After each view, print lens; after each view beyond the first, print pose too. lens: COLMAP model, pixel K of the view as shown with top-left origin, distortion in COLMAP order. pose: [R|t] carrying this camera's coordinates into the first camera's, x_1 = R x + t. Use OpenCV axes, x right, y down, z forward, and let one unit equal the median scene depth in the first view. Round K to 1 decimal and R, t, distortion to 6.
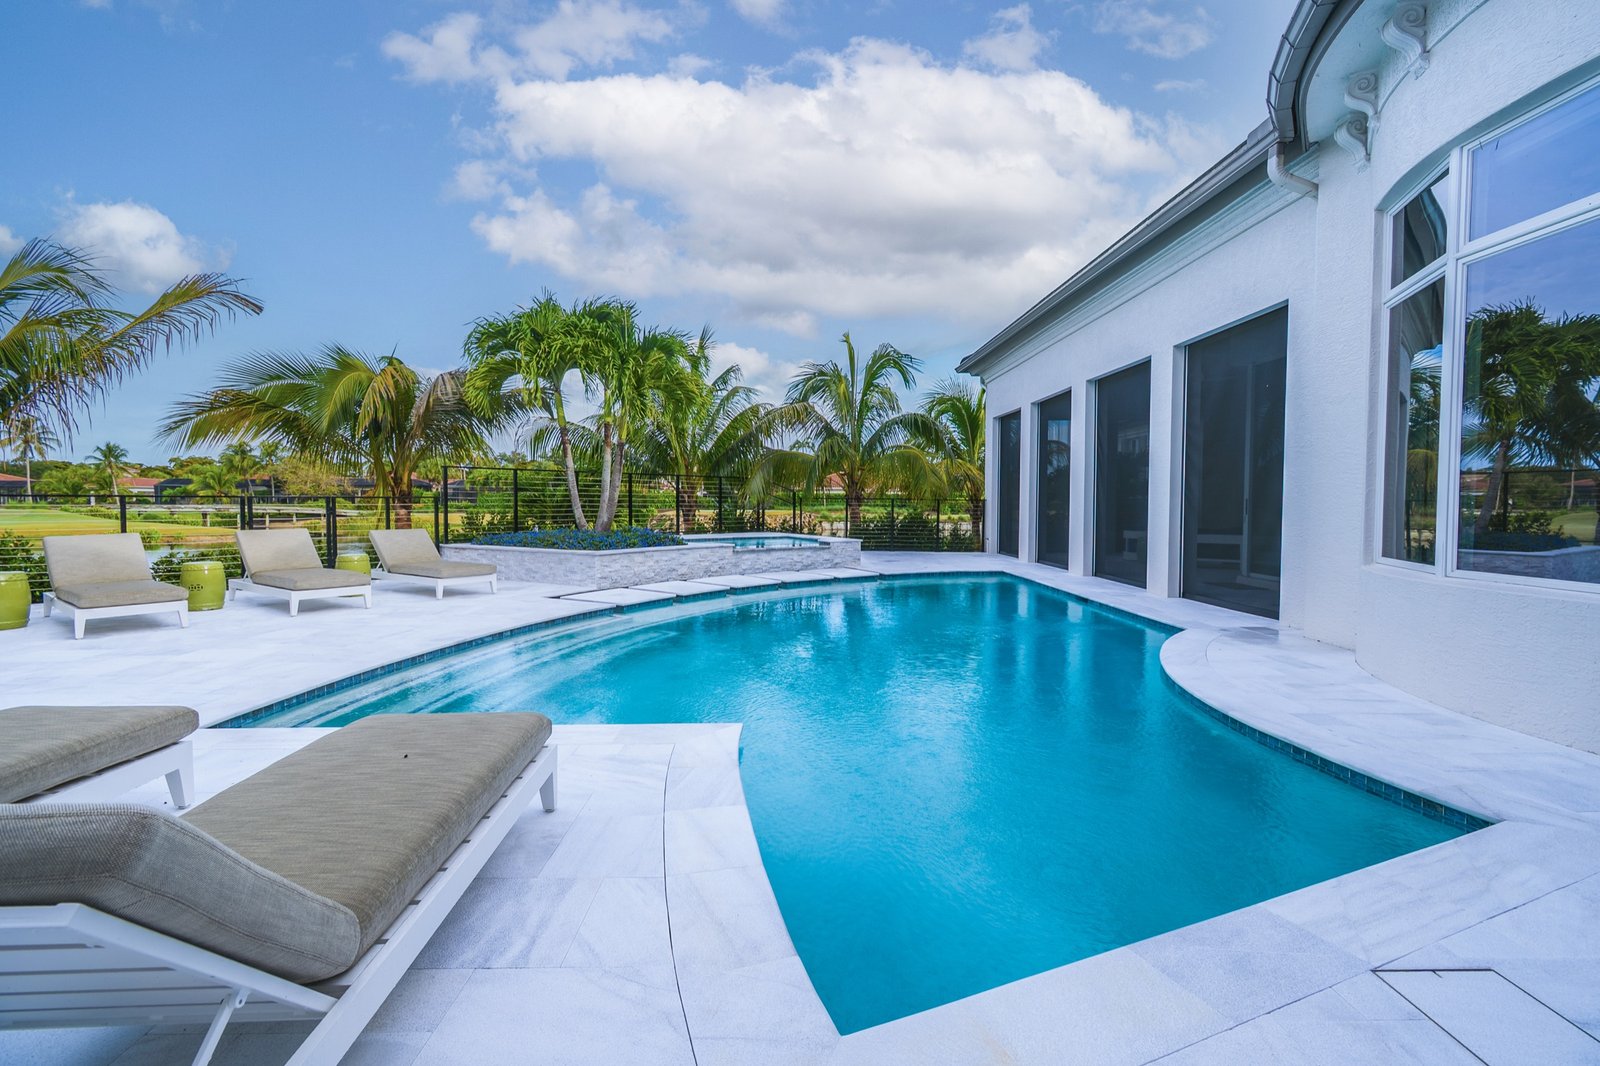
lens RADIAL K [[695.6, 0, 798.7], [0, 695.6, 525.4], [0, 0, 1]] dist [0.006612, -0.003804]
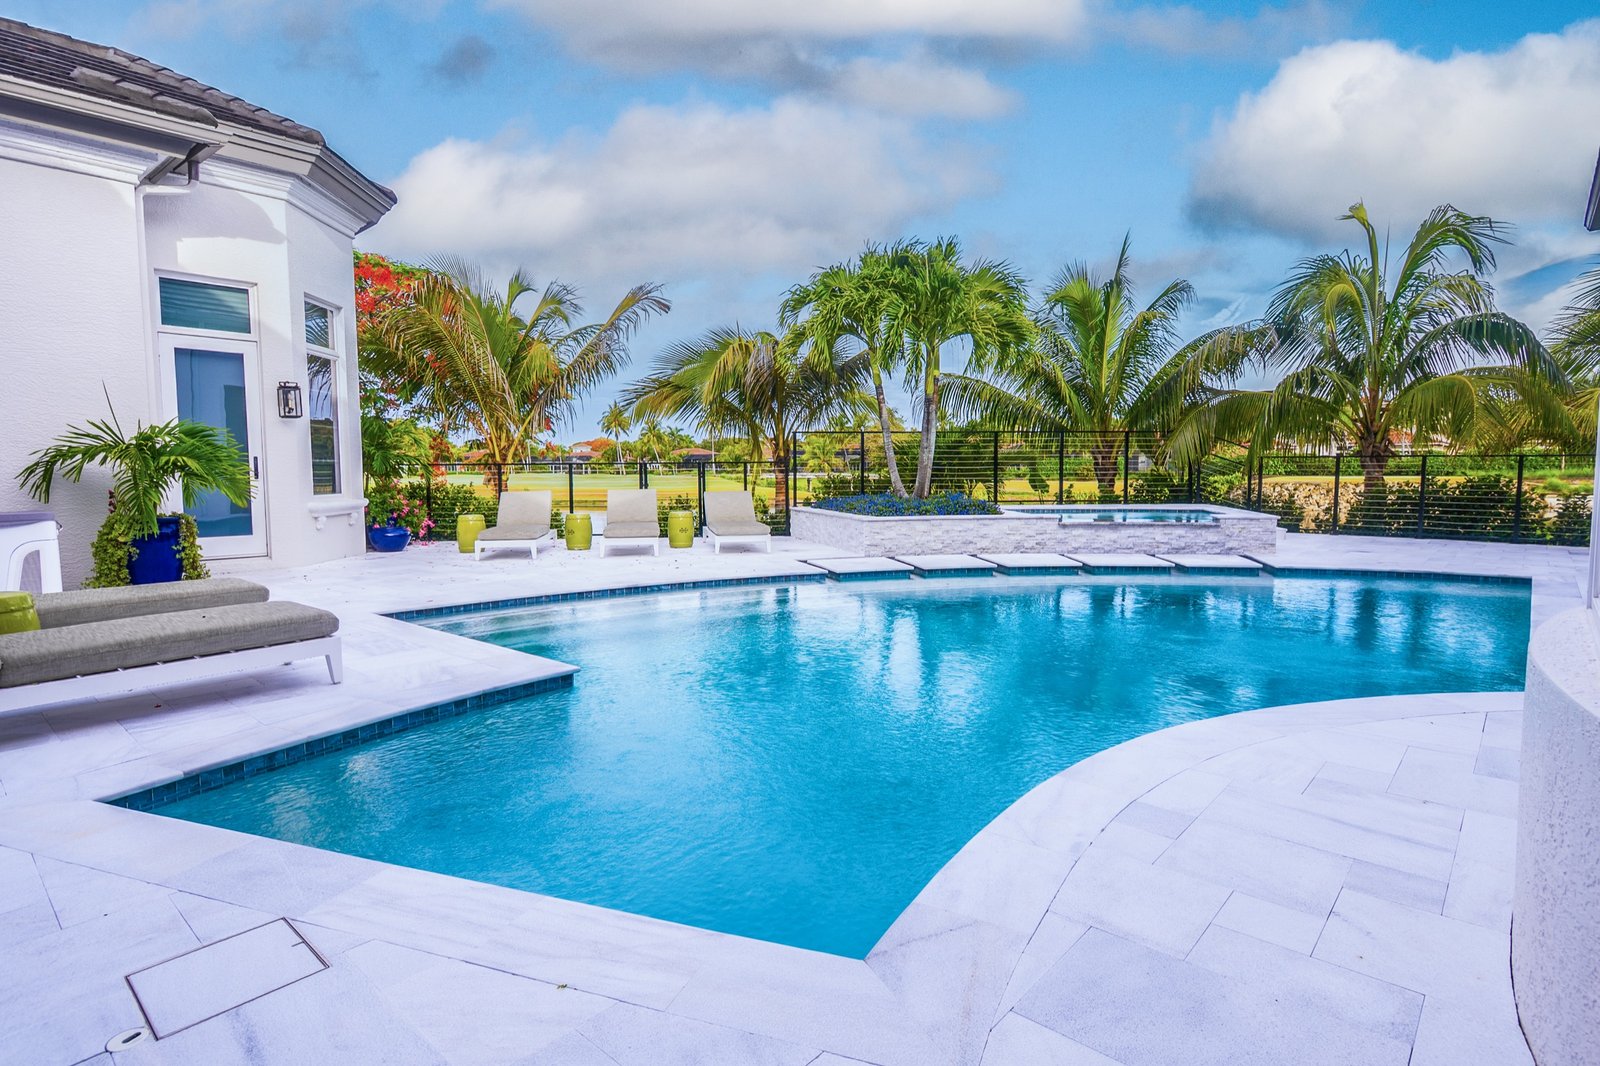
lens RADIAL K [[819.0, 0, 798.6], [0, 819.0, 526.3], [0, 0, 1]] dist [0.001589, 0.000305]
pose [[0.733103, 0.039951, -0.678943, 0.323973], [-0.014228, 0.998956, 0.043419, 0.002537], [0.679969, -0.022171, 0.732906, 0.098914]]
